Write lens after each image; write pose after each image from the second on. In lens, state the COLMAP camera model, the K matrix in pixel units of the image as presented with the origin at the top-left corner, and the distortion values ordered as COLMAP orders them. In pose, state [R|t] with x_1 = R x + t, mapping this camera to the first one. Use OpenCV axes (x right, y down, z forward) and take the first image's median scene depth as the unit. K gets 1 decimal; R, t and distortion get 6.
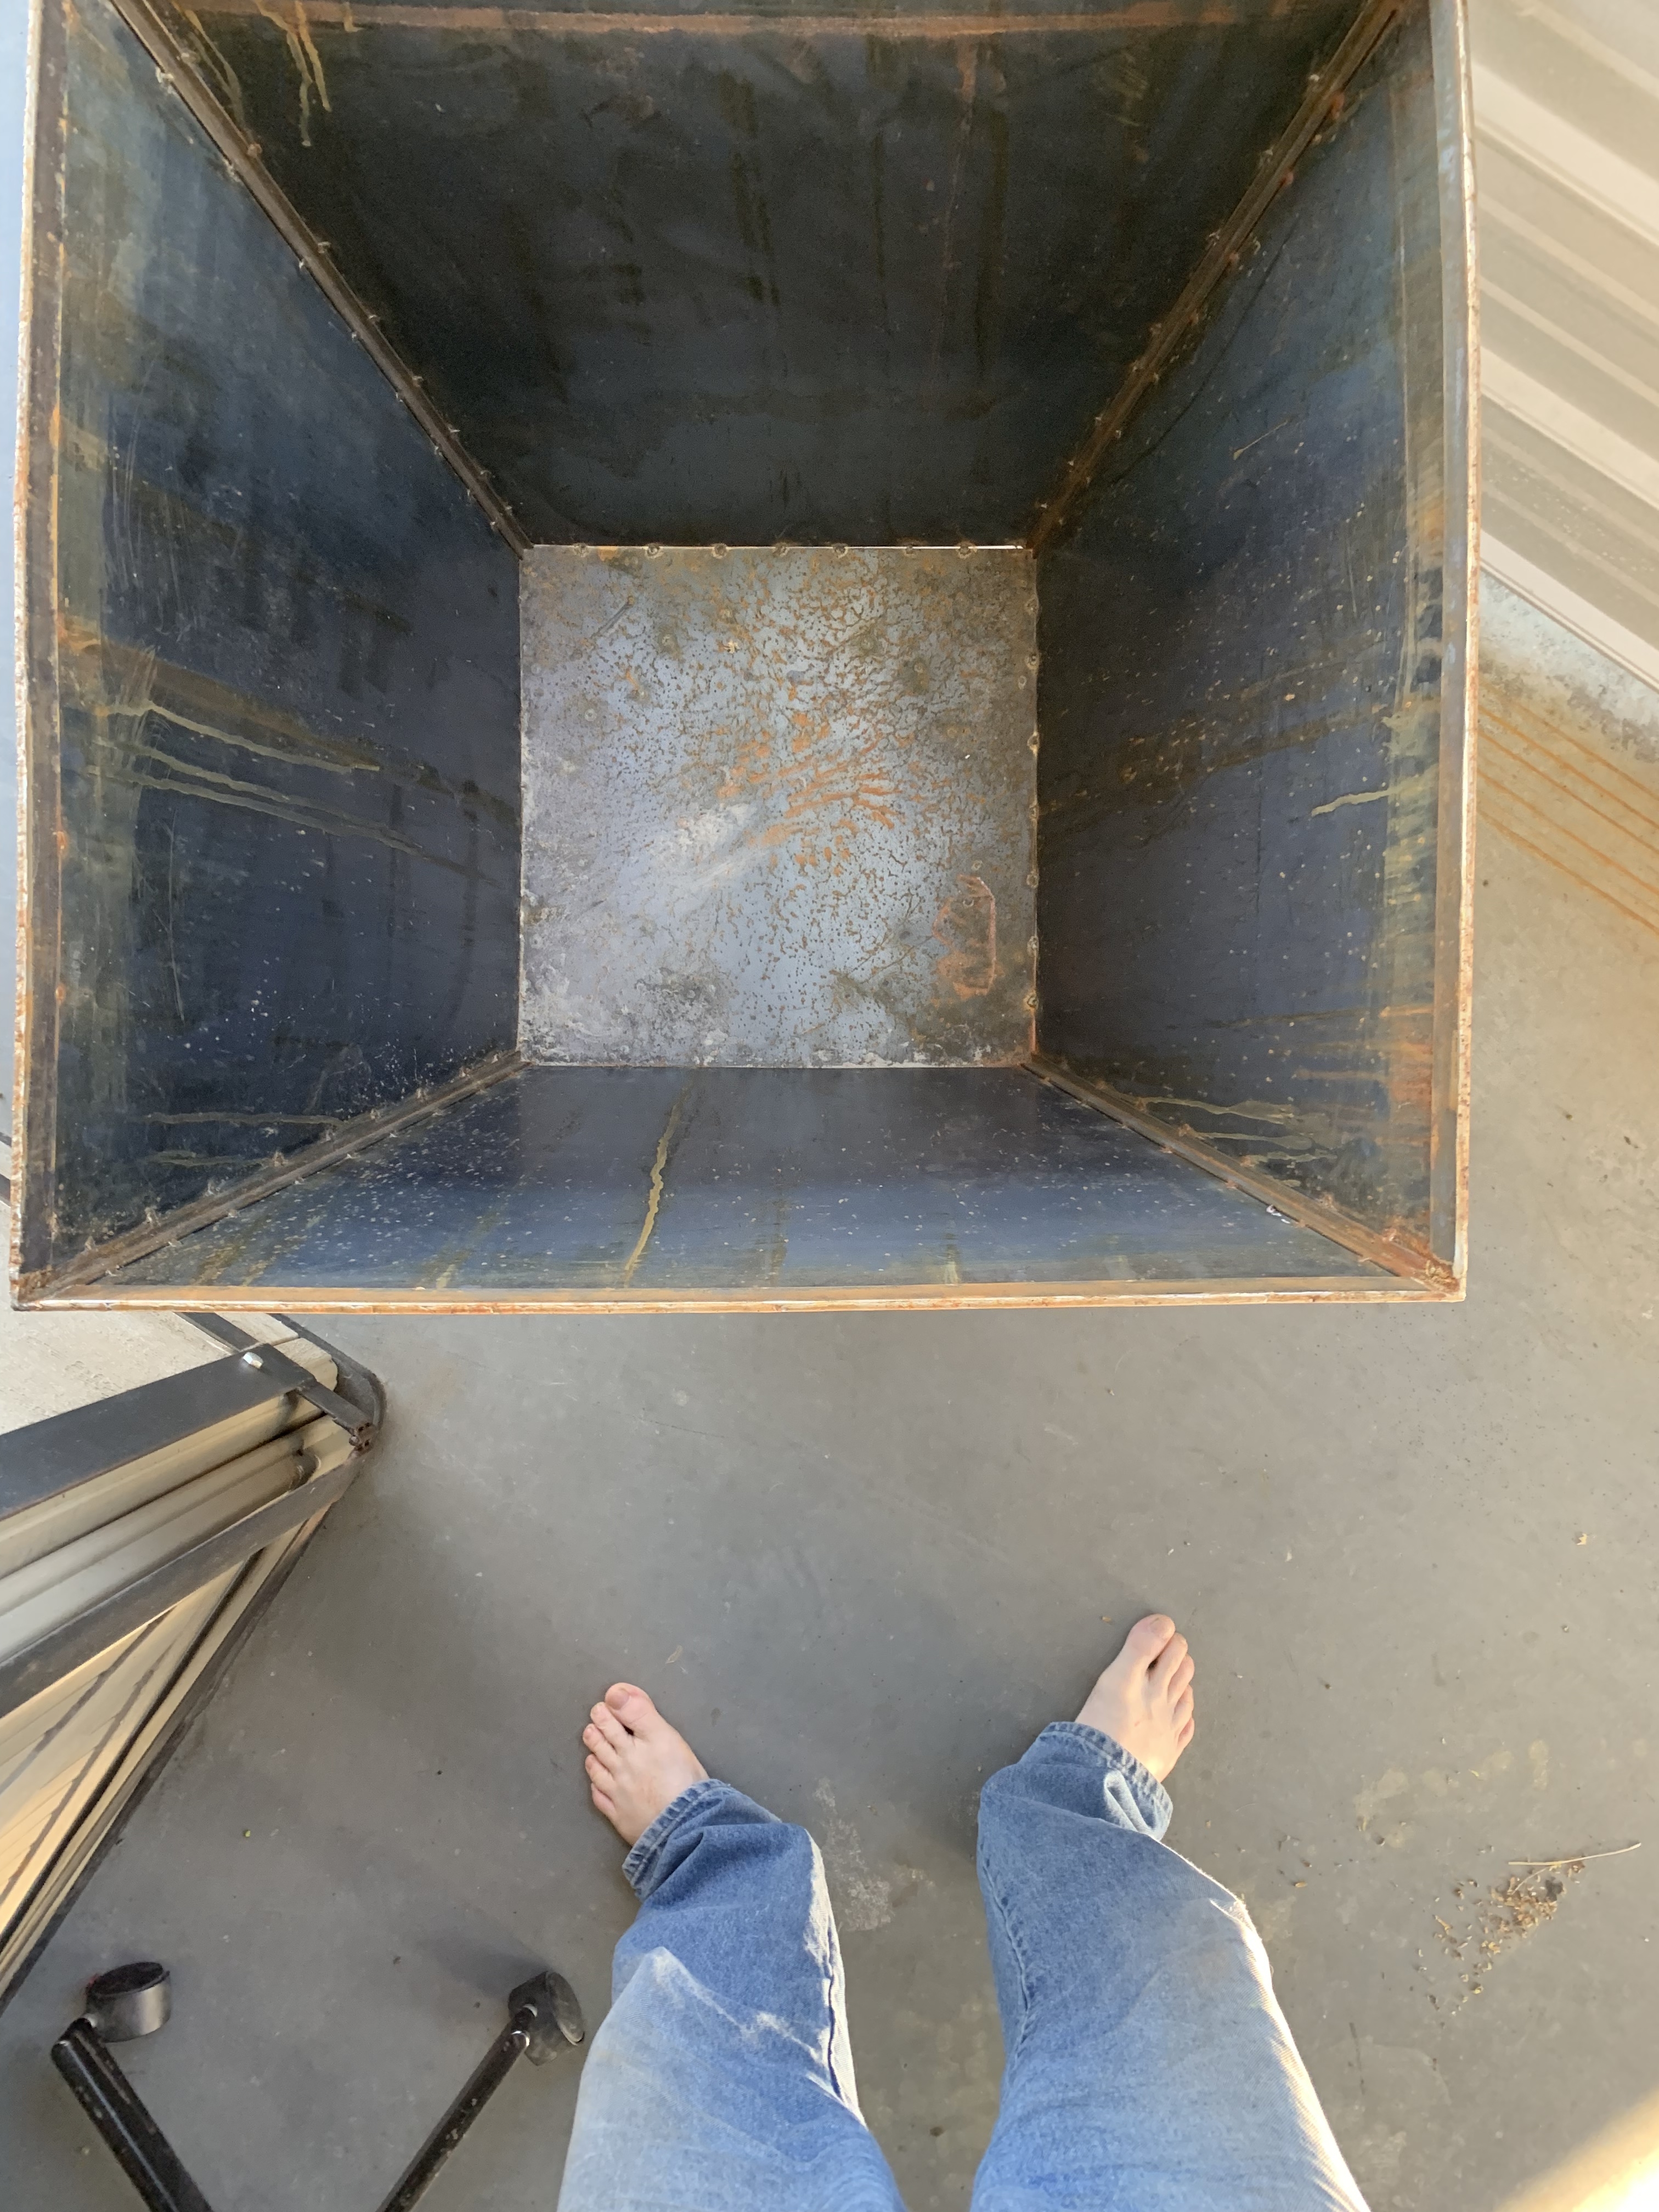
lens RADIAL K [[1702.0, 0, 820.1], [0, 1702.0, 1101.5], [0, 0, 1]] dist [0.004011, -0.006355]
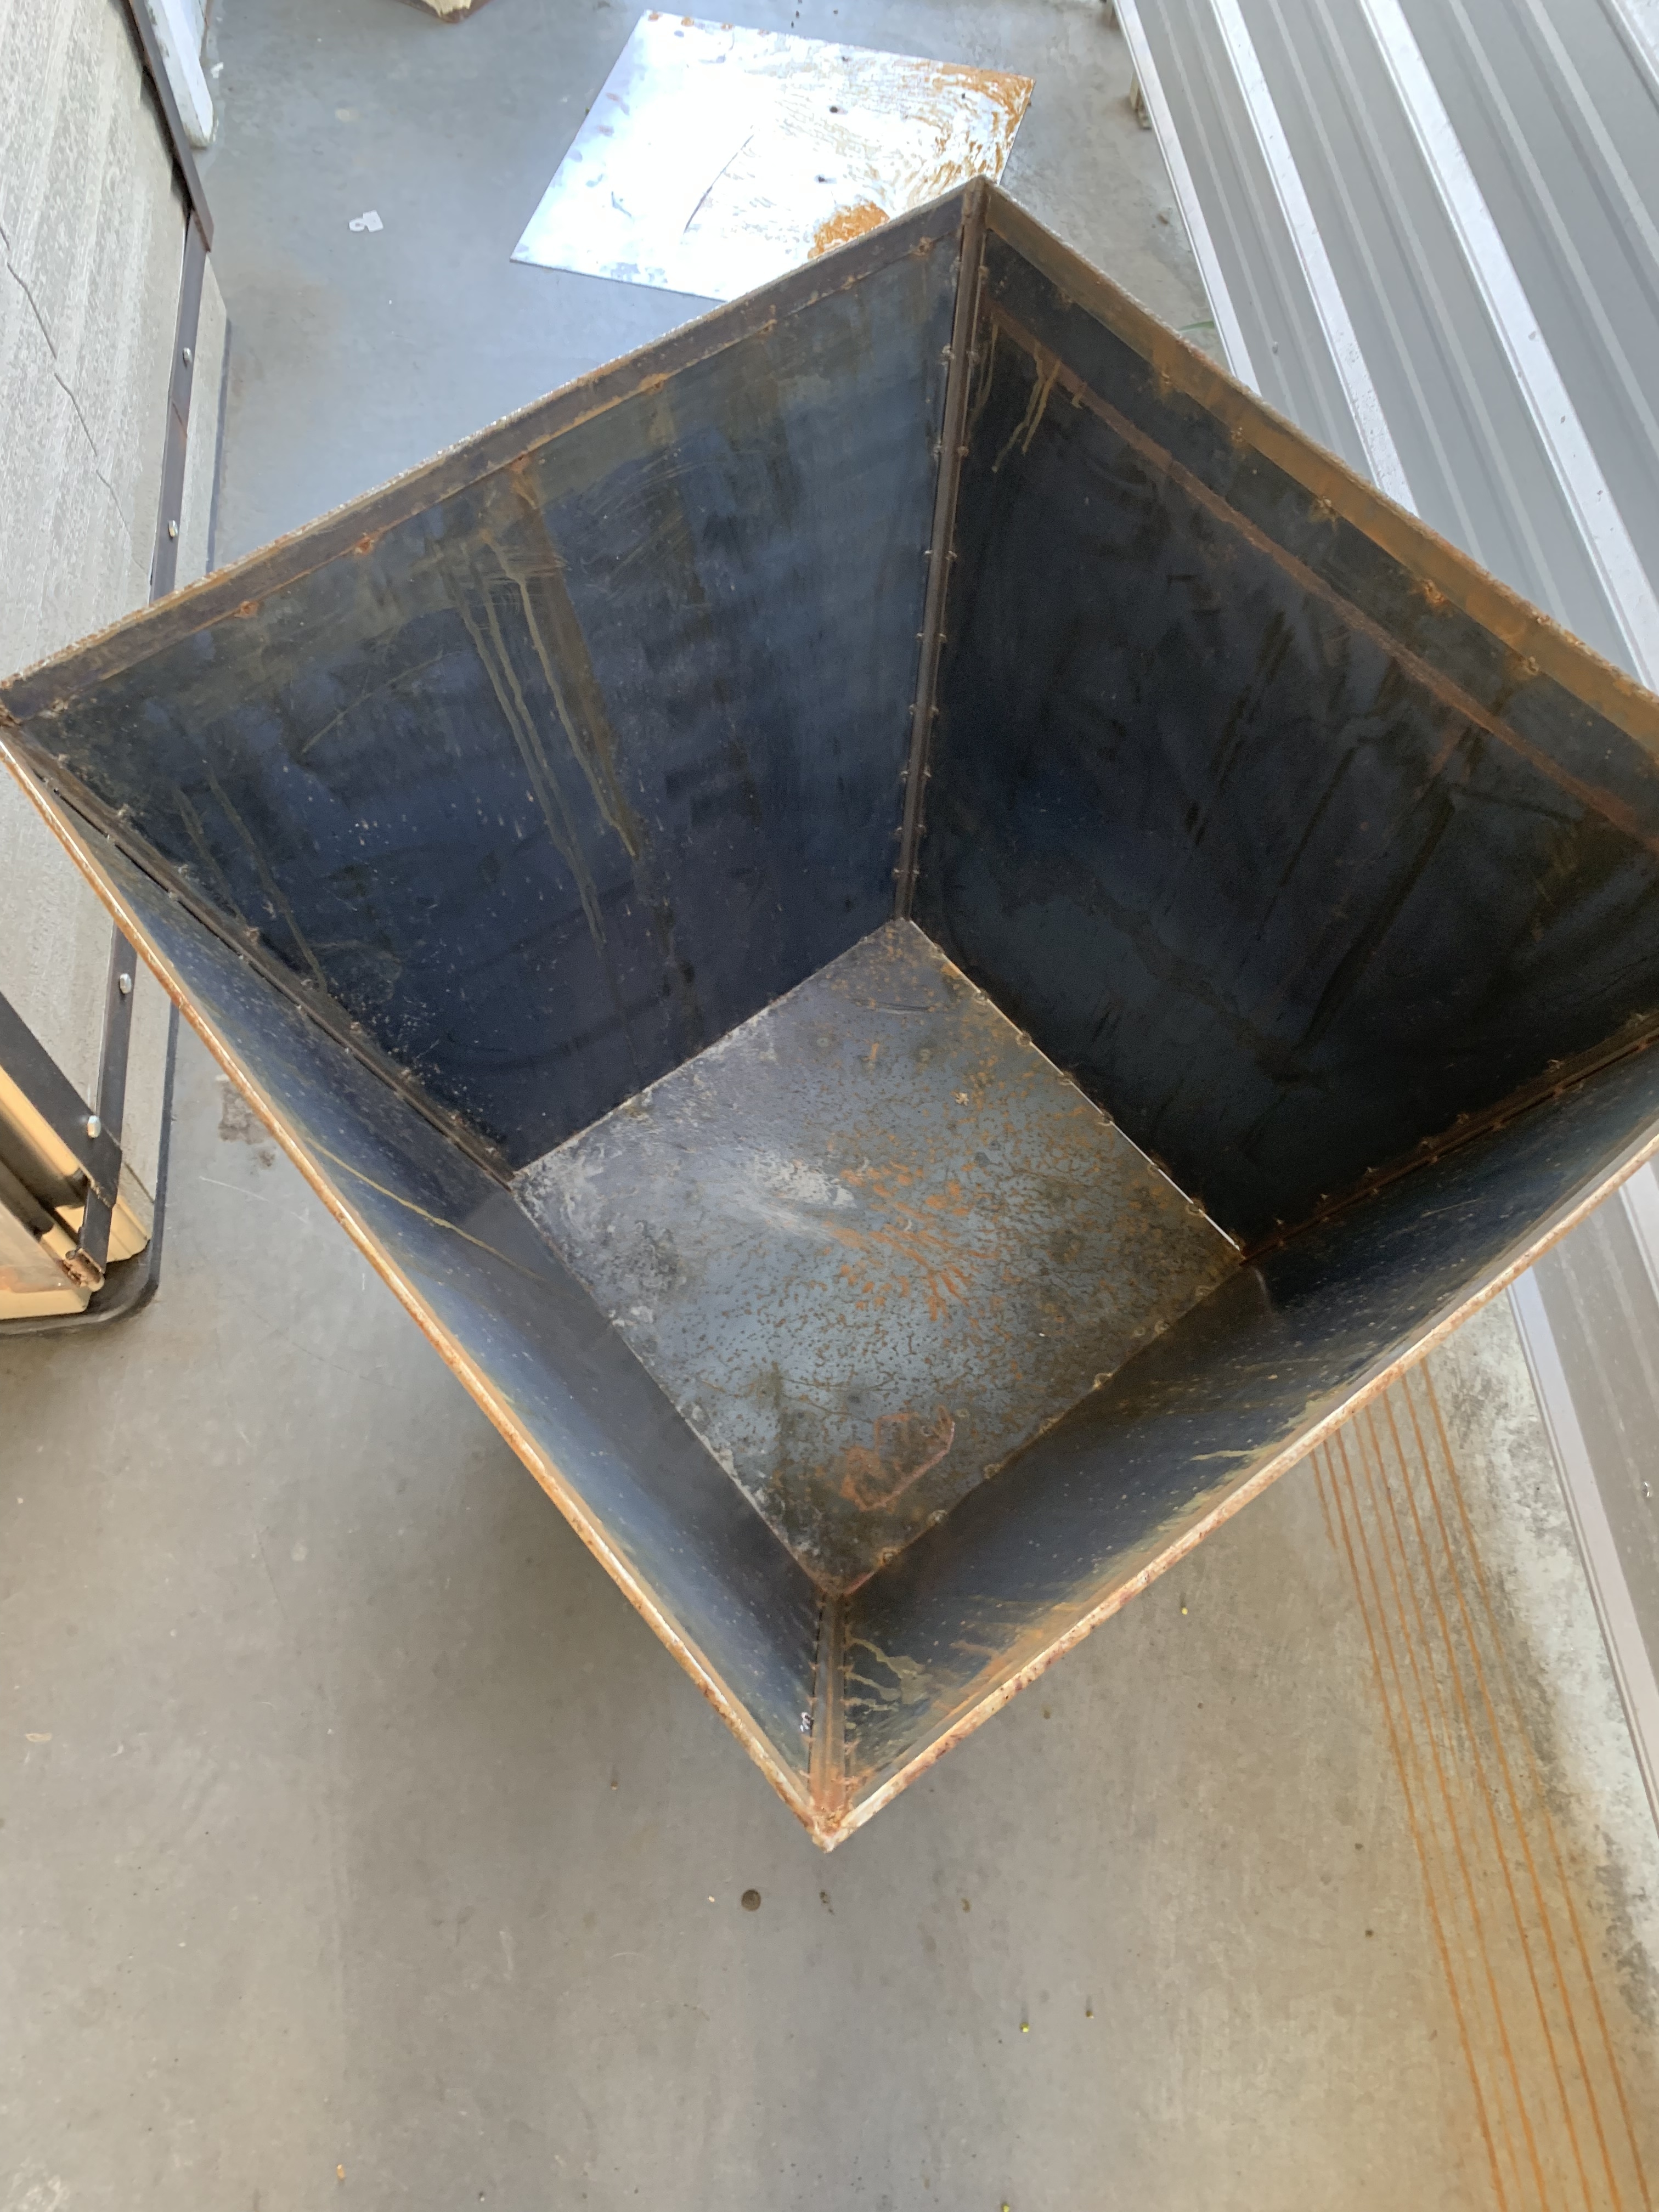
lens RADIAL K [[1687.5, 0, 808.2], [0, 1687.5, 1099.9], [0, 0, 1]] dist [0.004028, 0.007979]
pose [[0.628431, 0.688435, -0.362121, 0.278954], [-0.777819, 0.561211, -0.282912, 0.098711], [0.008460, 0.459455, 0.888161, 0.117322]]
